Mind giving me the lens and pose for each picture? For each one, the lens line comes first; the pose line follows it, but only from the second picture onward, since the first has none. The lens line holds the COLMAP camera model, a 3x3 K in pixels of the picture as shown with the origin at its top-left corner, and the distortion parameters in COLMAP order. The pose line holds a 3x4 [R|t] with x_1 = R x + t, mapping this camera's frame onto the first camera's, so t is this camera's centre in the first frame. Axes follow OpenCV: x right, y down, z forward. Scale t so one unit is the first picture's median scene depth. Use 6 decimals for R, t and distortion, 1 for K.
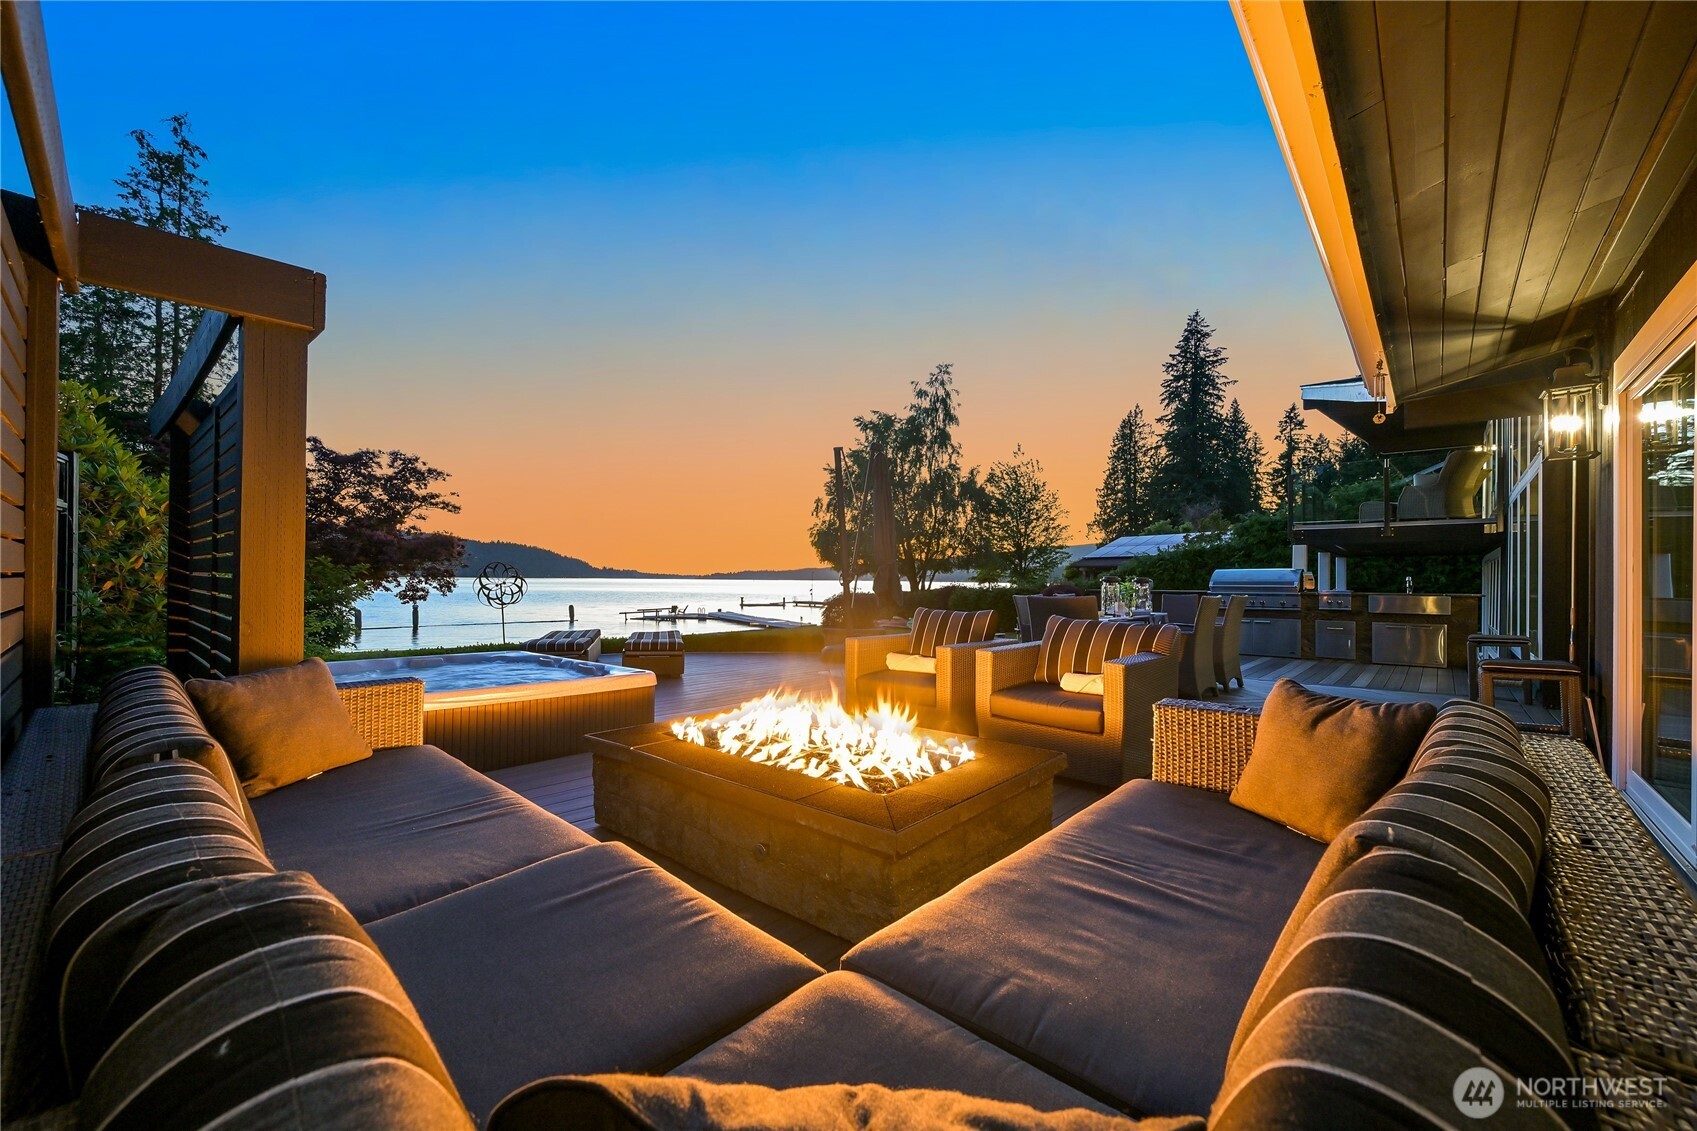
lens RADIAL K [[667.6, 0, 846.7], [0, 667.6, 581.6], [0, 0, 1]] dist [-0.000928, -0.000018]
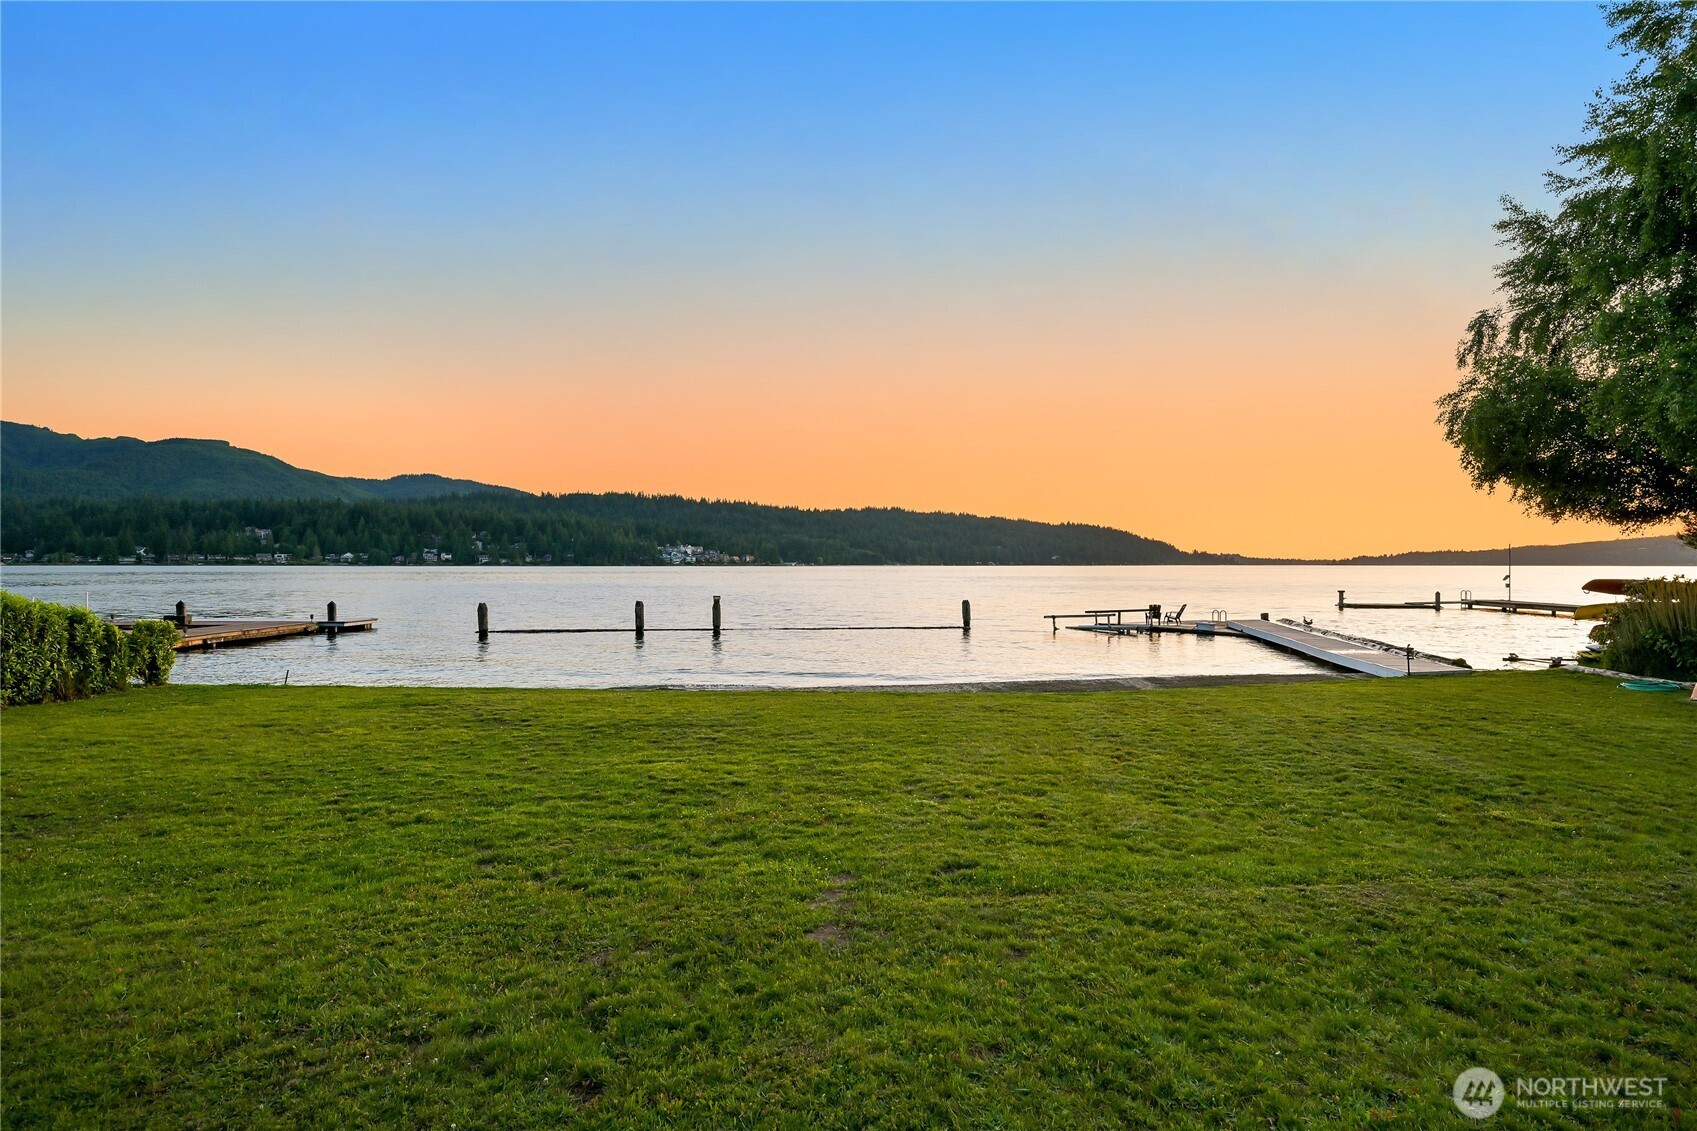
lens RADIAL K [[846.6, 0, 854.6], [0, 846.6, 568.9], [0, 0, 1]] dist [-0.002038, -0.000215]
pose [[0.744139, -0.005338, -0.668003, 0.007596], [0.005126, 0.999984, -0.002281, 0.008345], [0.668005, -0.001727, 0.744155, 0.360662]]
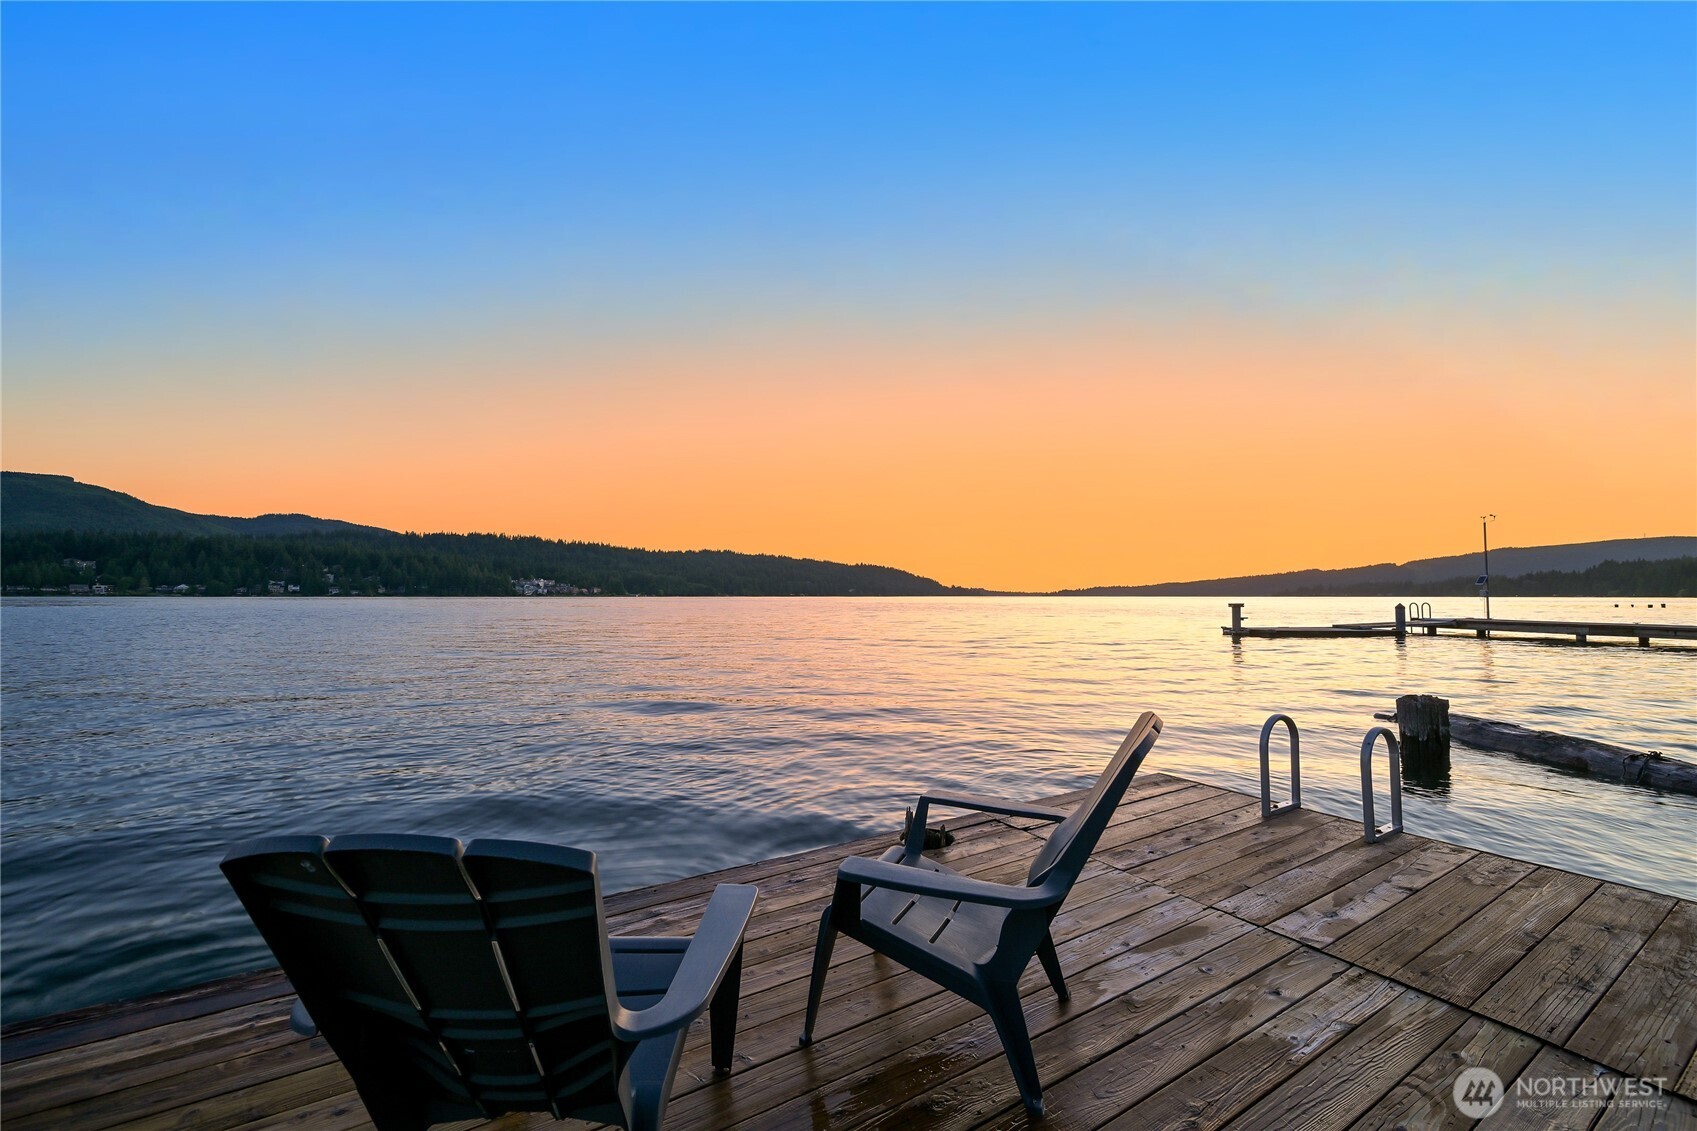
lens RADIAL K [[667.6, 0, 846.7], [0, 667.6, 581.6], [0, 0, 1]] dist [-0.000928, -0.000018]
pose [[0.874095, -0.019801, -0.485350, -0.244426], [0.007234, 0.999589, -0.027752, 0.031438], [0.485700, 0.020747, 0.873879, 1.027953]]
